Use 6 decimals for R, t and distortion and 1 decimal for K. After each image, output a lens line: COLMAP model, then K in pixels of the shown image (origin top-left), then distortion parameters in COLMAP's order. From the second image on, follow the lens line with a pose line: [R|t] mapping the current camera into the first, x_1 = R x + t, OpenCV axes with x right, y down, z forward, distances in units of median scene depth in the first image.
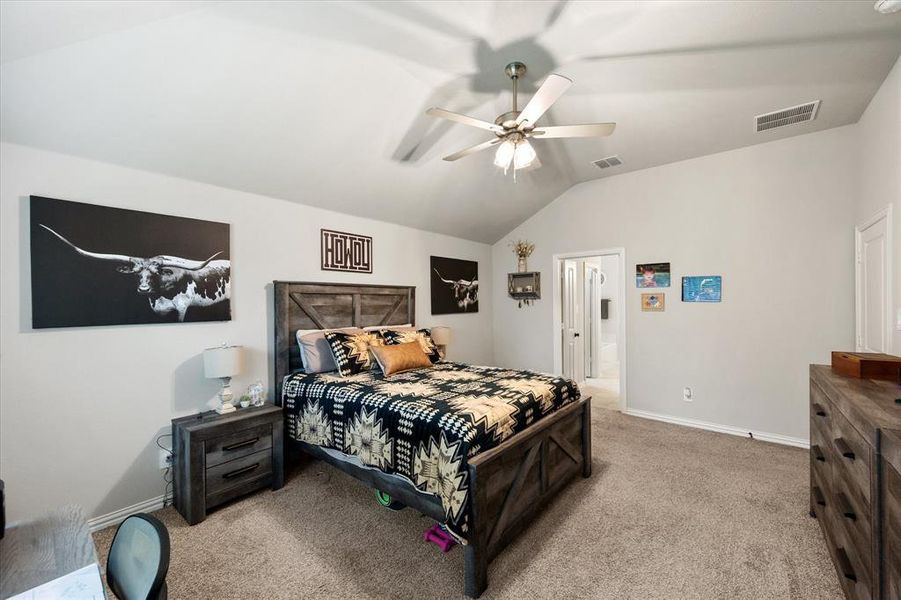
lens RADIAL K [[360.1, 0, 451.6], [0, 360.1, 302.8], [0, 0, 1]] dist [0.072305, -0.000008]
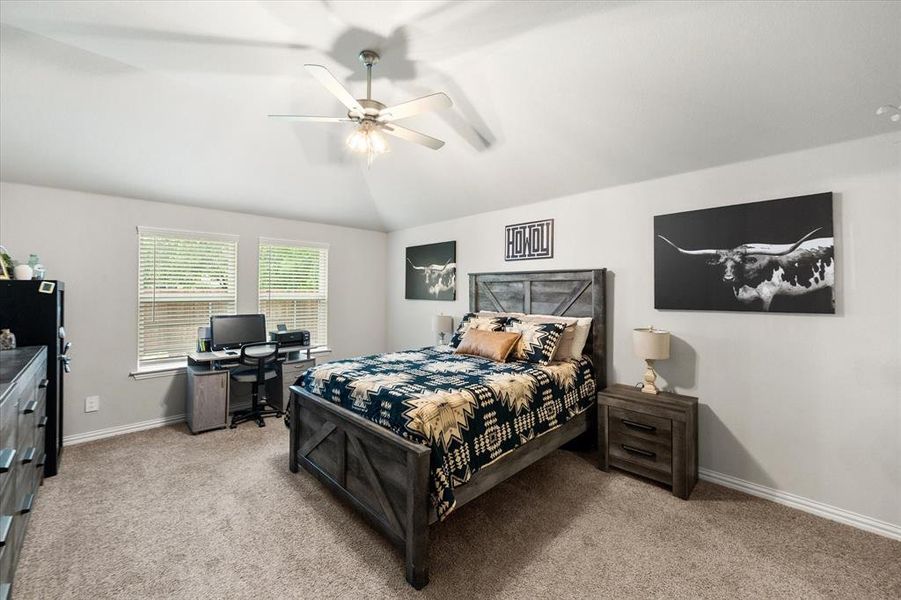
lens RADIAL K [[358.9, 0, 455.0], [0, 358.9, 292.2], [0, 0, 1]] dist [-0.000363, -0.000069]
pose [[-0.096616, 0.006581, -0.995300, 0.580584], [-0.005037, 0.999962, 0.007100, 0.000905], [0.995309, 0.005699, -0.096580, 0.687080]]
